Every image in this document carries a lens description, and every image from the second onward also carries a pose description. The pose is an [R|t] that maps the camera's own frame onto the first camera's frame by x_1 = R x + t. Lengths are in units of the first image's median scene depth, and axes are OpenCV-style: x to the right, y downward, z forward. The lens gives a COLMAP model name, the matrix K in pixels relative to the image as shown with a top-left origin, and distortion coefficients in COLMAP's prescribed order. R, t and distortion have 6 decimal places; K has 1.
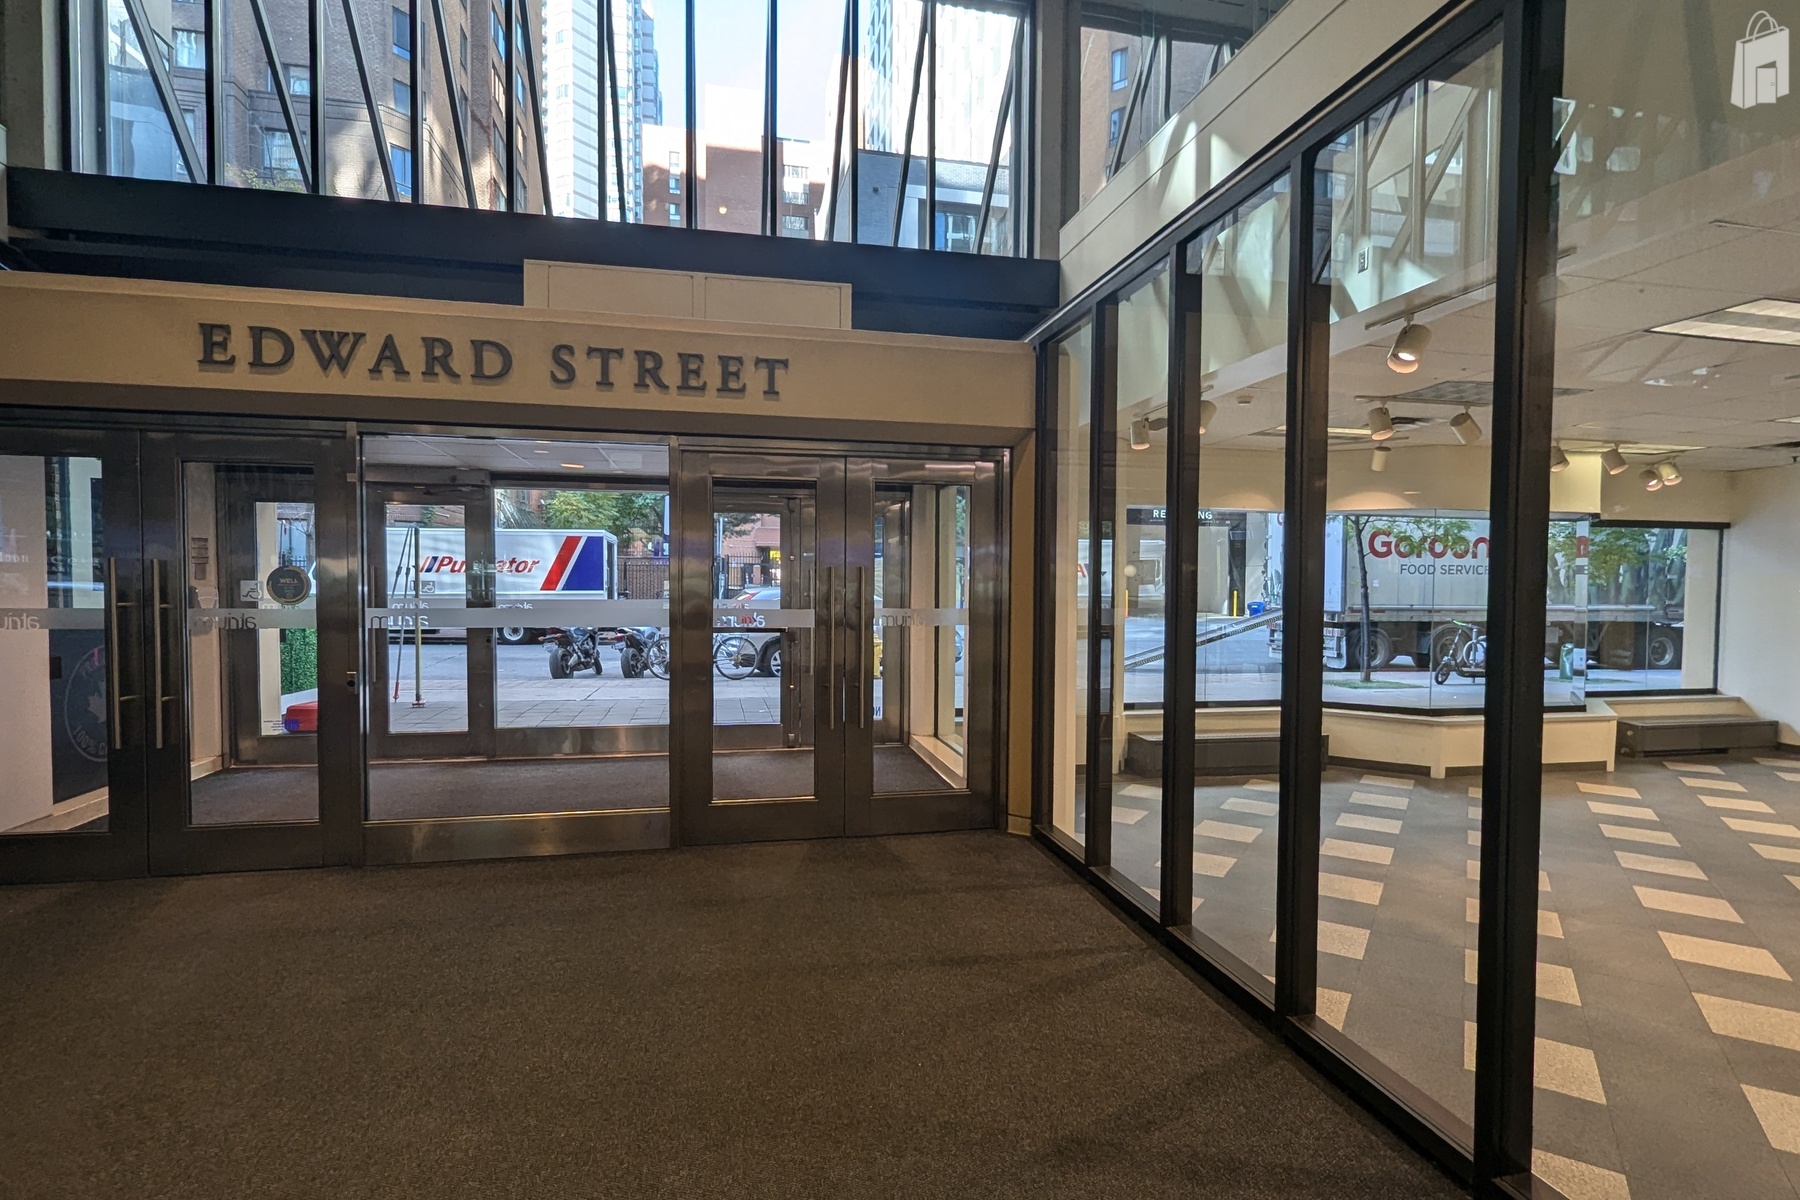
lens RADIAL K [[882.0, 0, 908.8], [0, 882.0, 602.7], [0, 0, 1]] dist [0.000129, 0.001861]
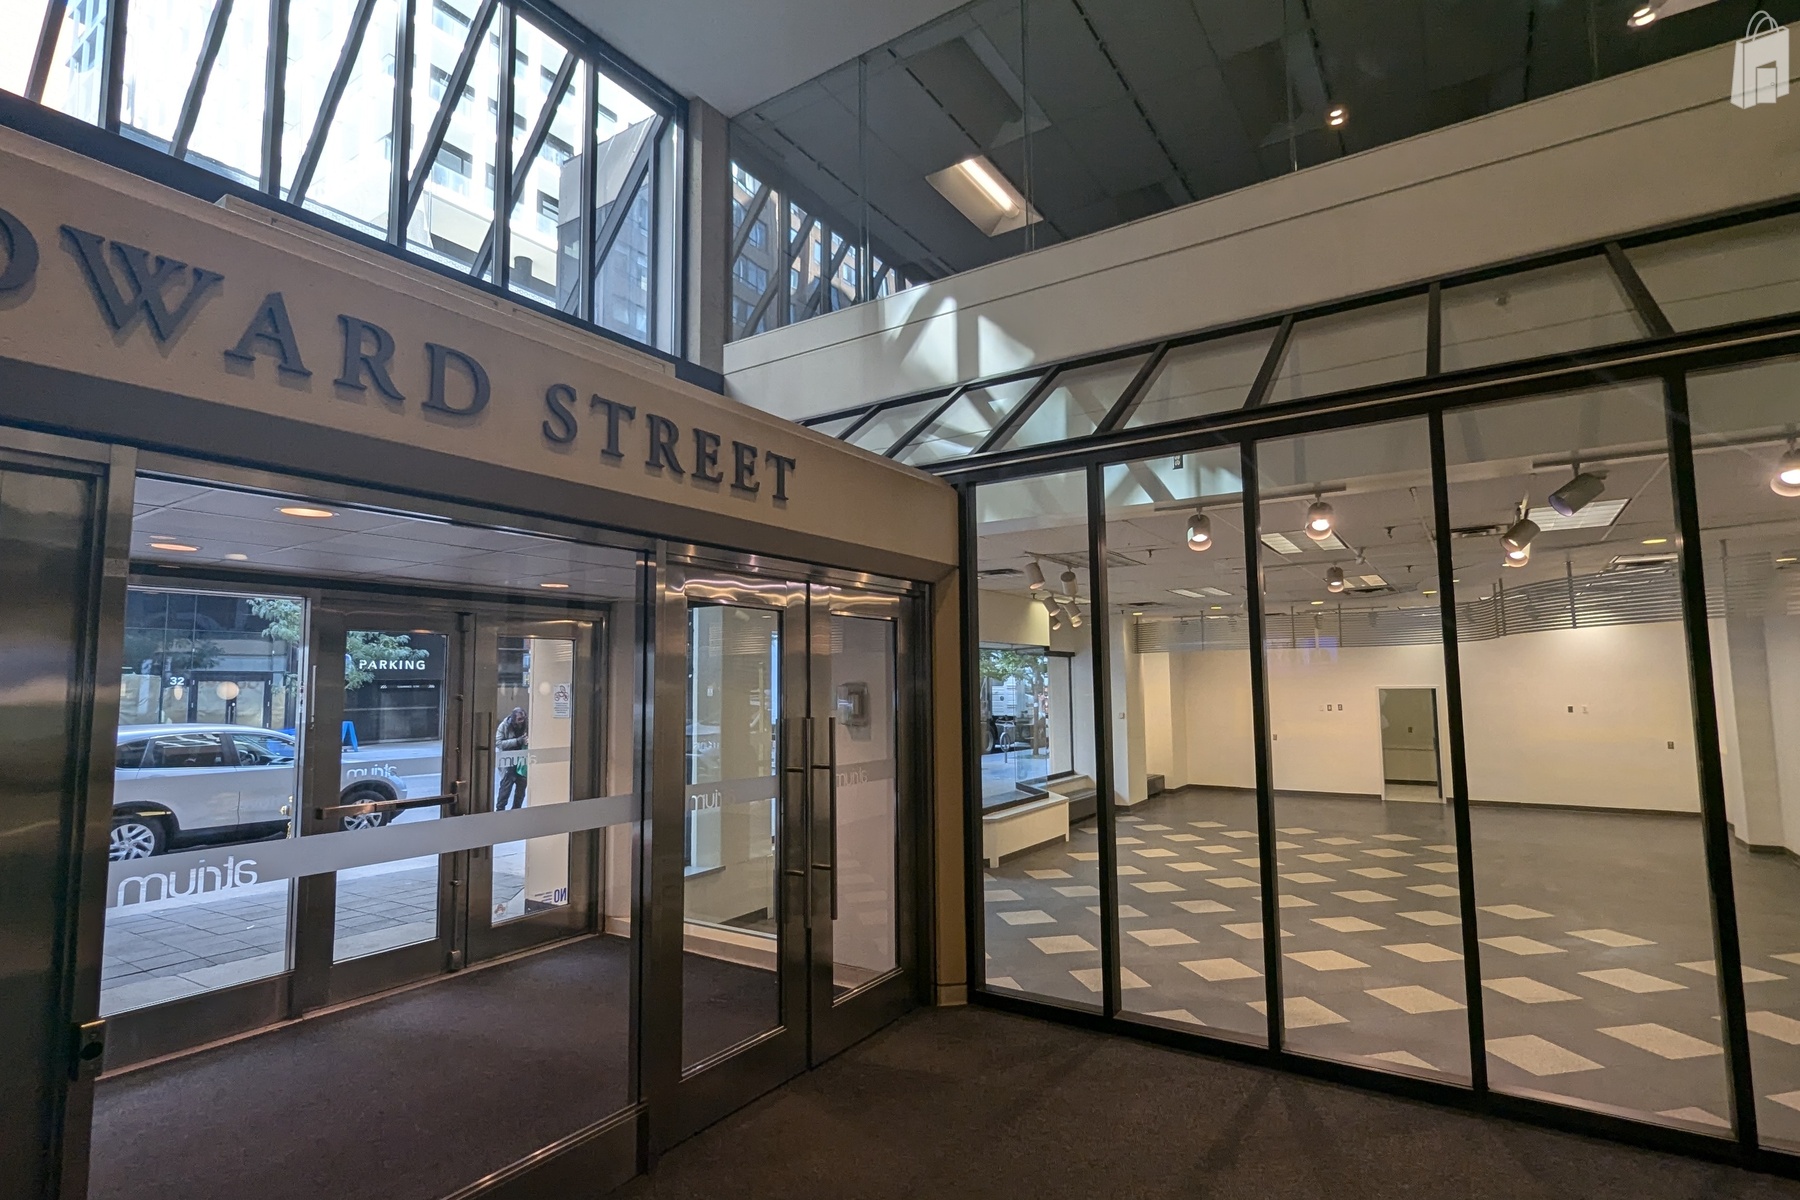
lens RADIAL K [[882.0, 0, 908.8], [0, 882.0, 602.7], [0, 0, 1]] dist [0.000129, 0.001861]
pose [[0.713151, 0.050332, 0.699201, -0.618602], [0.036236, 0.993439, -0.108473, -0.057641], [-0.700073, 0.102694, 0.706648, 0.380829]]
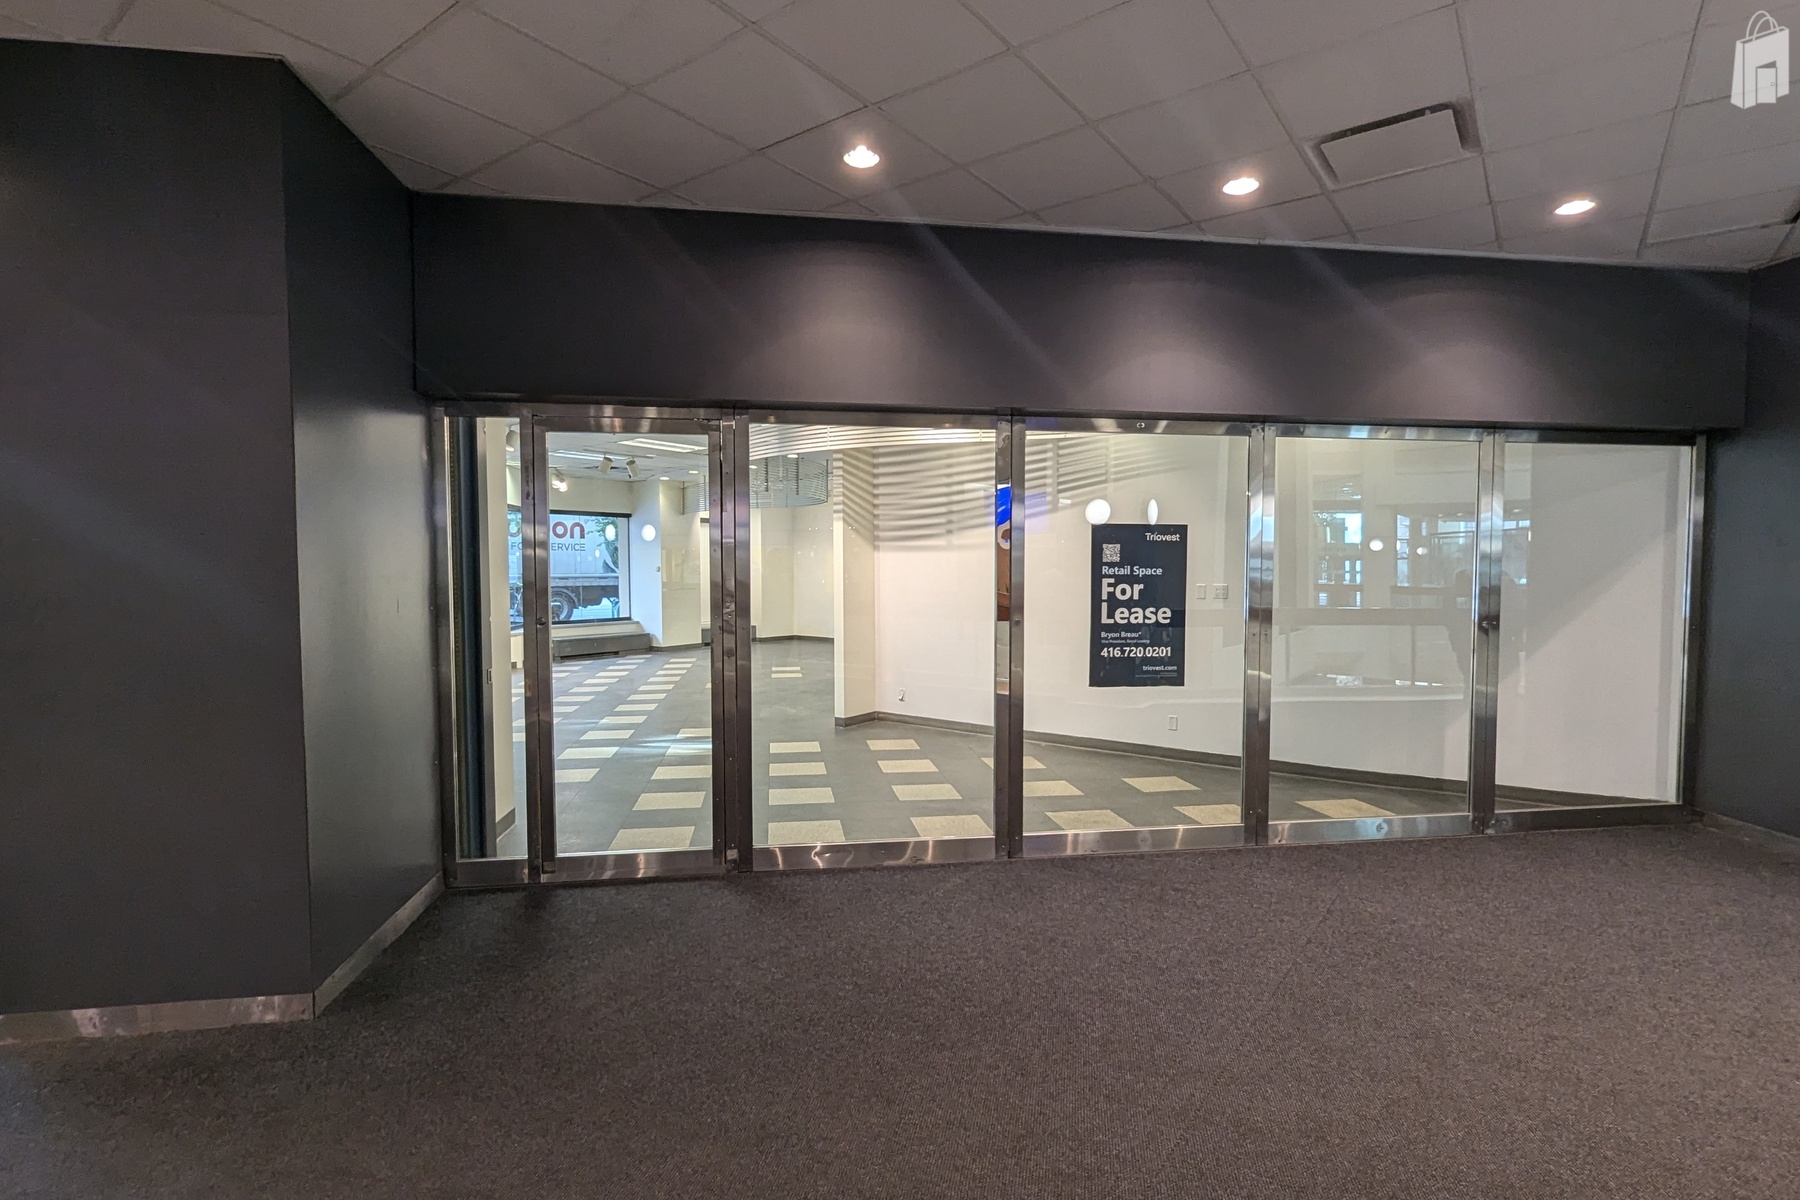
lens RADIAL K [[882.0, 0, 908.8], [0, 882.0, 602.7], [0, 0, 1]] dist [0.000129, 0.001861]
pose [[0.754601, -0.035995, 0.655196, 0.564586], [0.026763, 0.999352, 0.024079, 0.107005], [-0.655638, -0.000635, 0.755075, -1.264337]]
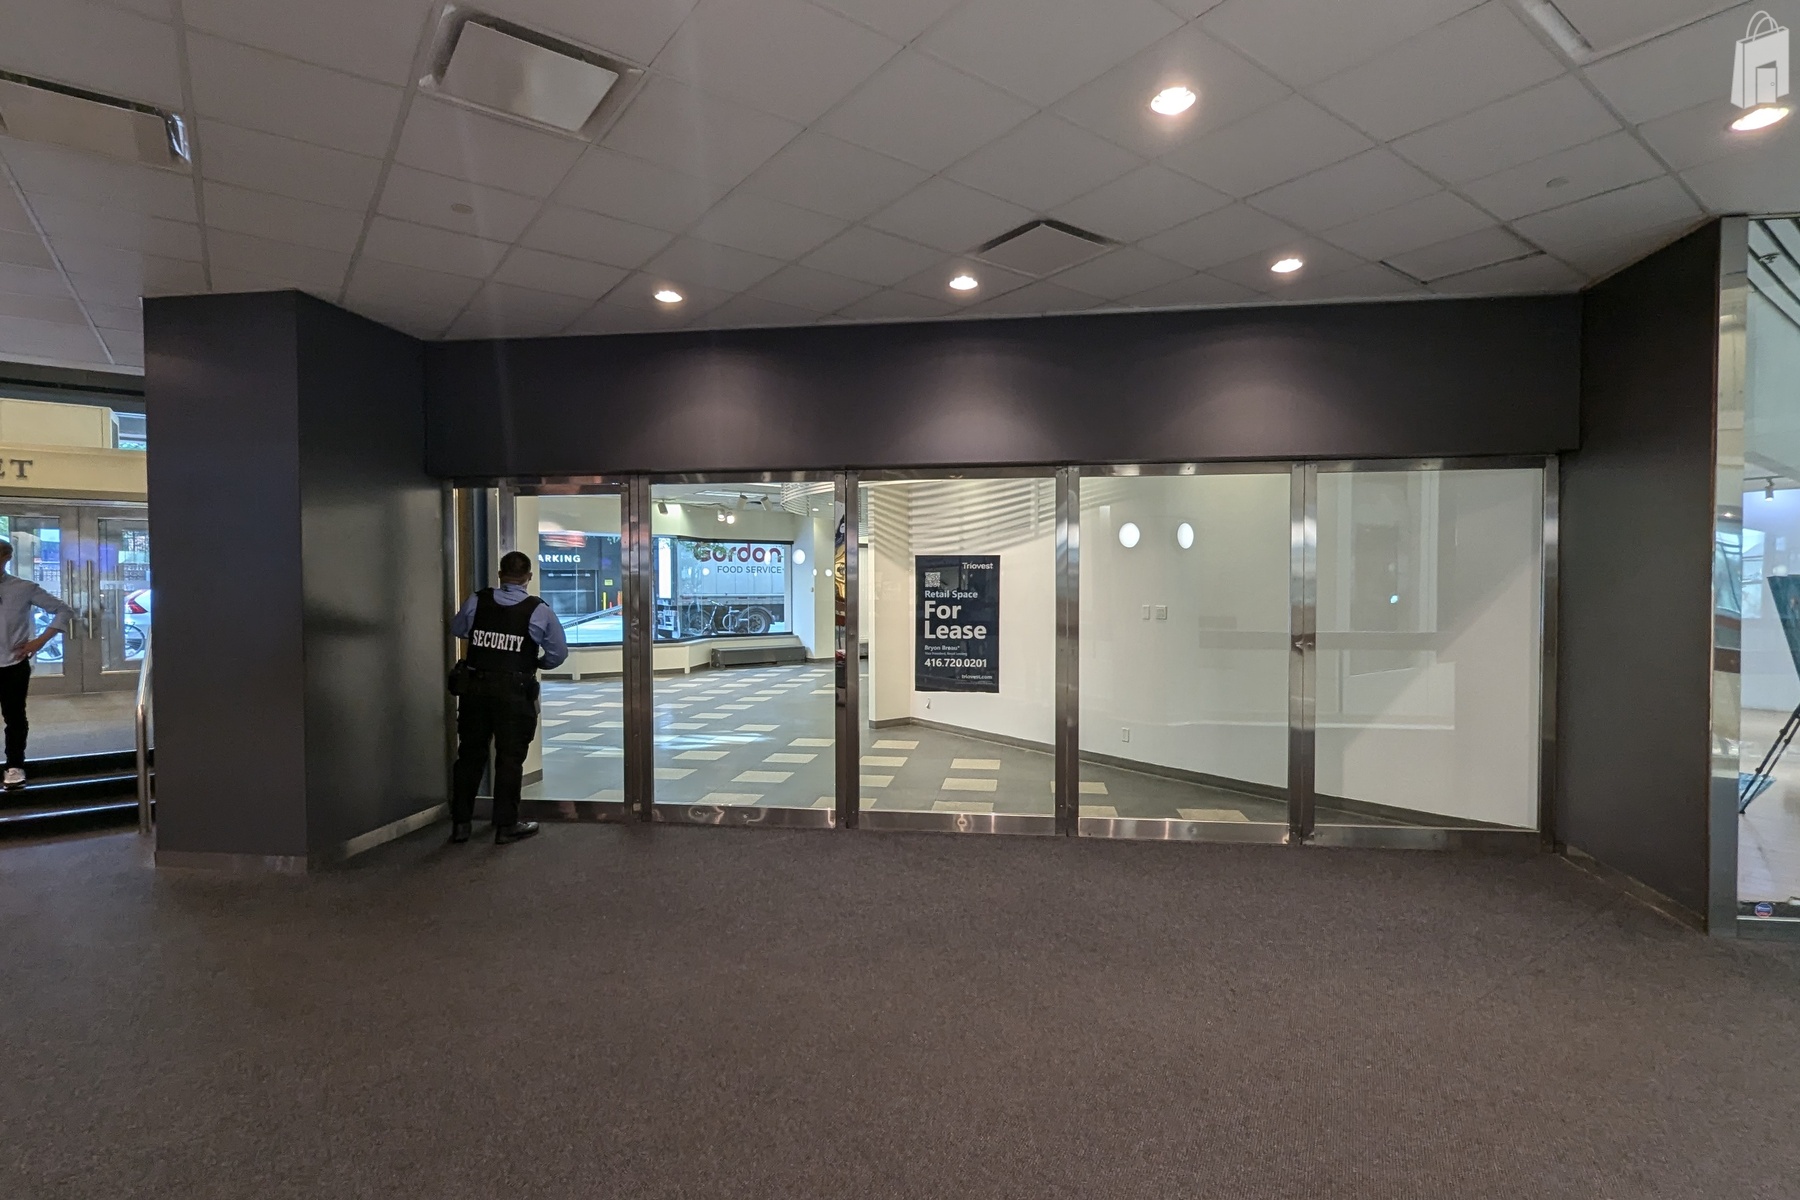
lens RADIAL K [[882.0, 0, 908.8], [0, 882.0, 602.7], [0, 0, 1]] dist [0.000129, 0.001861]
pose [[0.910024, -0.019623, 0.414091, 0.878259], [0.023504, 0.999715, -0.004279, 0.116964], [-0.413888, 0.013627, 0.910226, -1.754300]]
